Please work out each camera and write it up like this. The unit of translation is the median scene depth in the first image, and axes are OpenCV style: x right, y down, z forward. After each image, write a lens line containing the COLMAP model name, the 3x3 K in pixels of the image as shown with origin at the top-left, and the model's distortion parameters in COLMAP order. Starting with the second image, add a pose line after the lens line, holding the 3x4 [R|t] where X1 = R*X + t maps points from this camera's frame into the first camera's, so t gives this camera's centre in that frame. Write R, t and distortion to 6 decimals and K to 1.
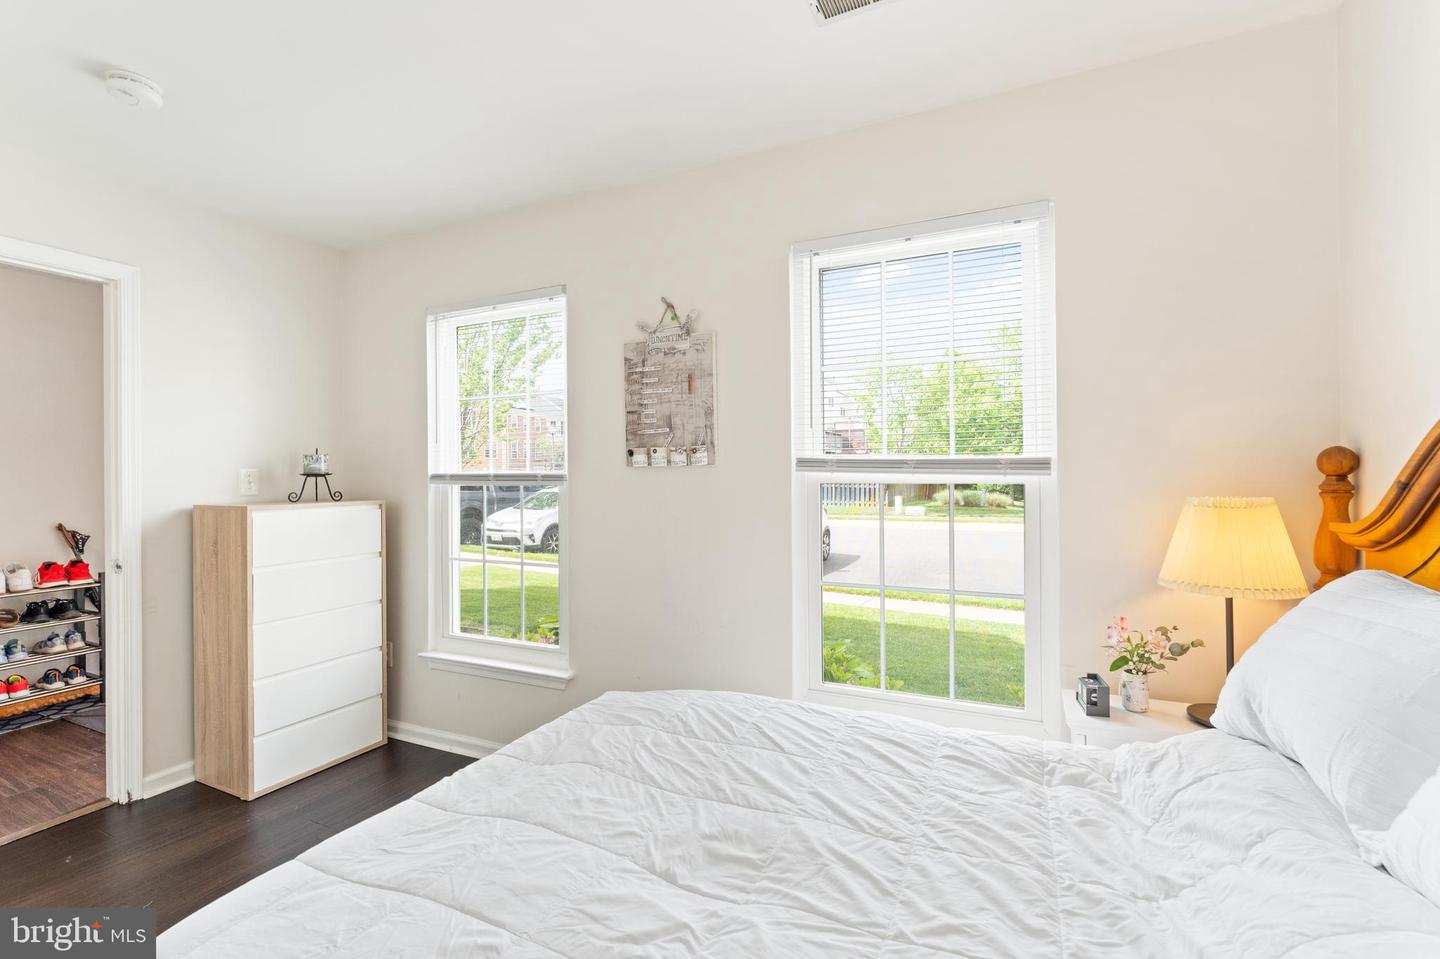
lens RADIAL K [[628.4, 0, 719.1], [0, 628.4, 484.7], [0, 0, 1]] dist [-0.000644, -0.000282]
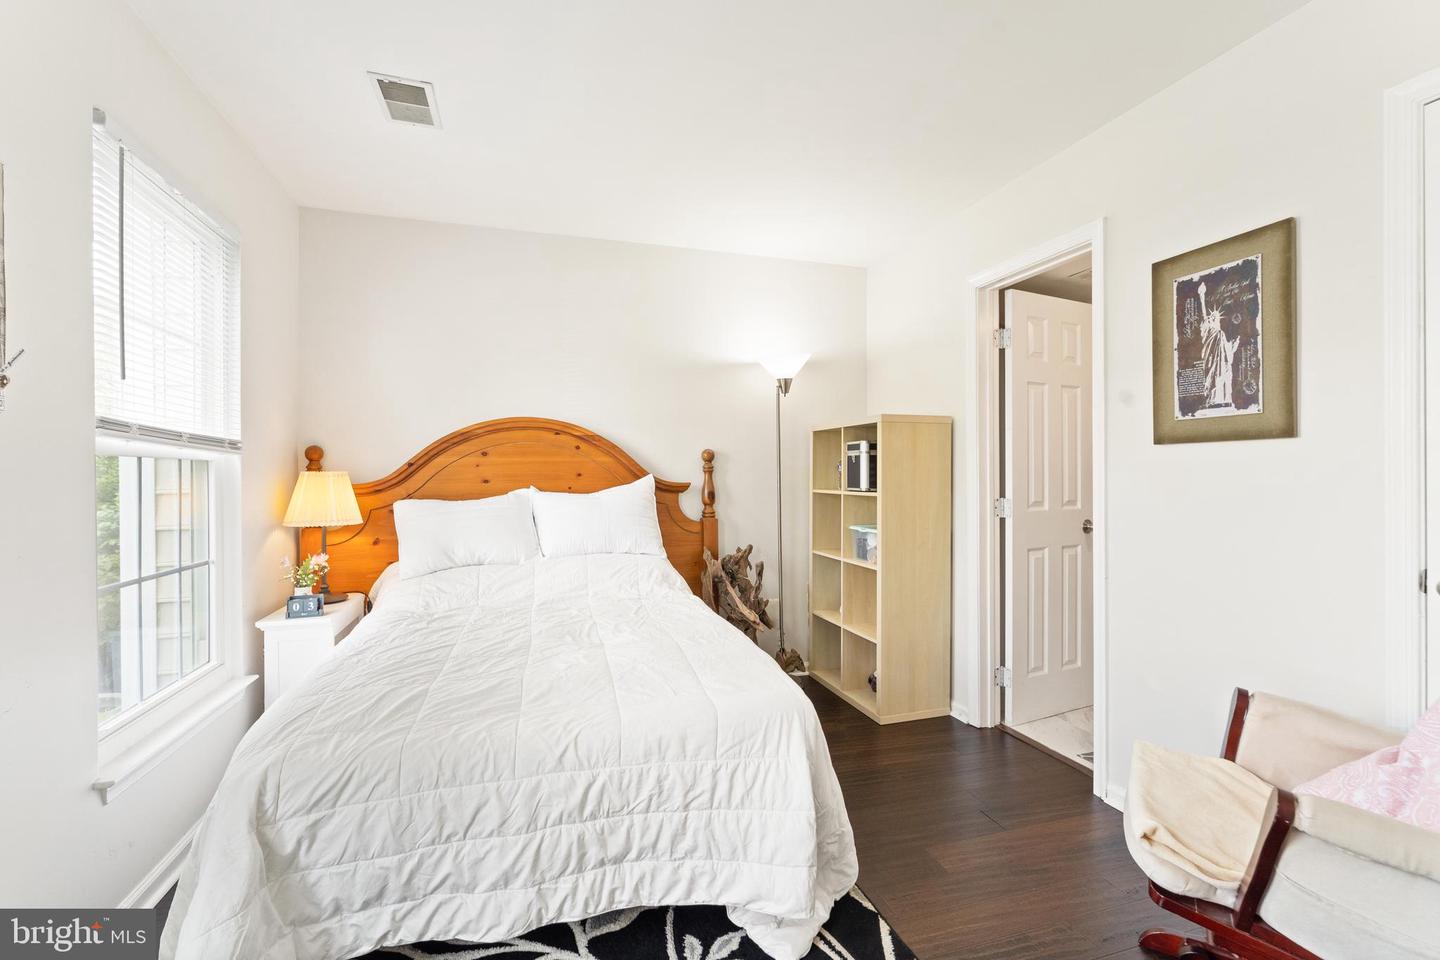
lens RADIAL K [[628.4, 0, 719.1], [0, 628.4, 485.2], [0, 0, 1]] dist [-0.000644, -0.000282]
pose [[-0.682022, -0.002962, 0.731326, -1.182239], [0.006114, 0.999934, 0.009752, 0.047775], [-0.731306, 0.011123, -0.681959, 1.340142]]
